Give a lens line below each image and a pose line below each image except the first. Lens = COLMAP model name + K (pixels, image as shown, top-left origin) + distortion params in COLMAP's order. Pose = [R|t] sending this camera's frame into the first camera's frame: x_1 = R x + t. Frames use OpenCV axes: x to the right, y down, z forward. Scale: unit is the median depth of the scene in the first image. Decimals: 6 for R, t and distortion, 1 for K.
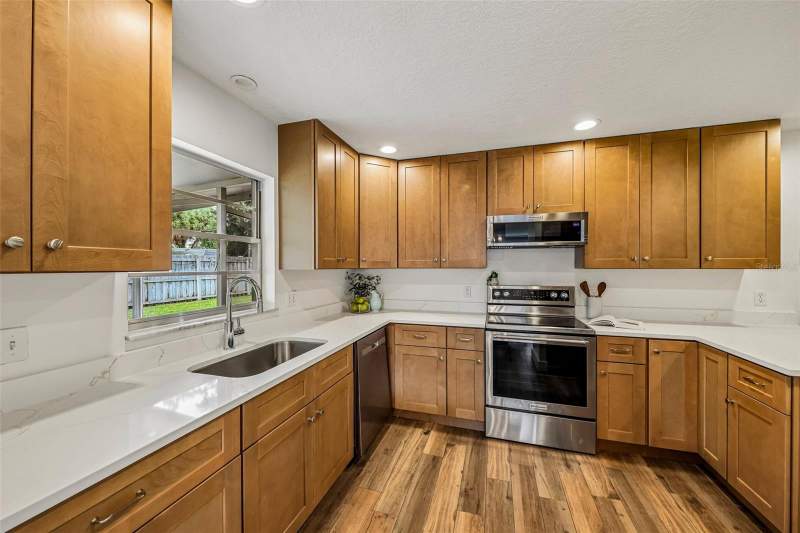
lens RADIAL K [[298.6, 0, 397.7], [0, 298.6, 268.5], [0, 0, 1]] dist [-0.007481, -0.000159]
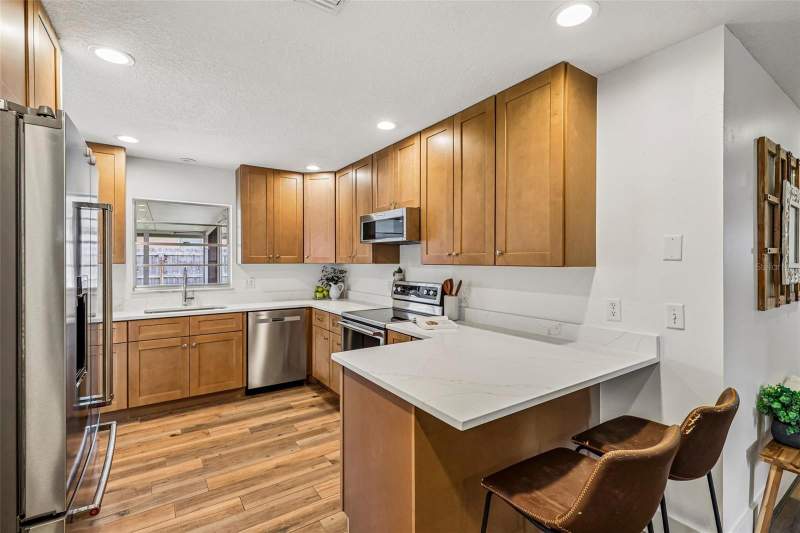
lens RADIAL K [[357.9, 0, 393.7], [0, 357.9, 265.5], [0, 0, 1]] dist [-0.003990, -0.000811]
pose [[0.787851, 0.008052, -0.615813, 1.396751], [-0.002213, 0.999945, 0.010244, -0.011000], [0.615862, -0.006708, 0.787826, 0.036003]]
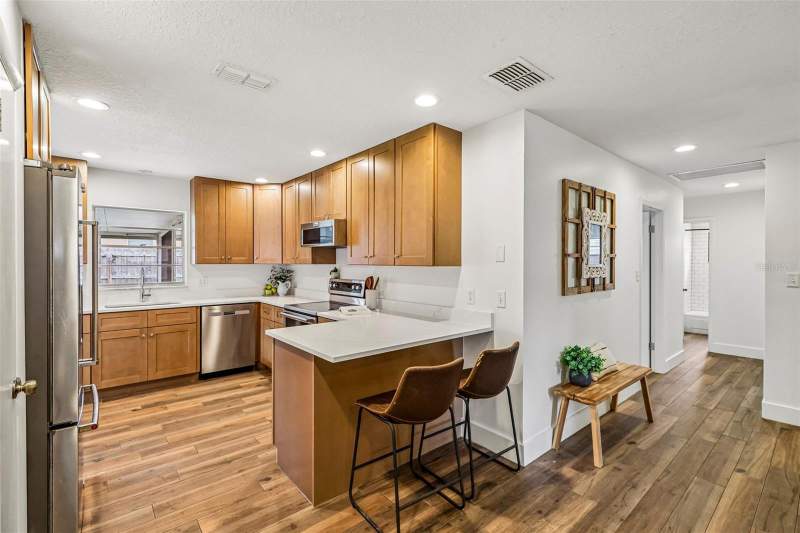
lens RADIAL K [[357.9, 0, 393.2], [0, 357.9, 265.3], [0, 0, 1]] dist [-0.003990, -0.000811]
pose [[0.847536, 0.006246, -0.530702, 1.707129], [-0.002895, 0.999970, 0.007144, -0.011108], [0.530731, -0.004519, 0.847529, -0.139072]]
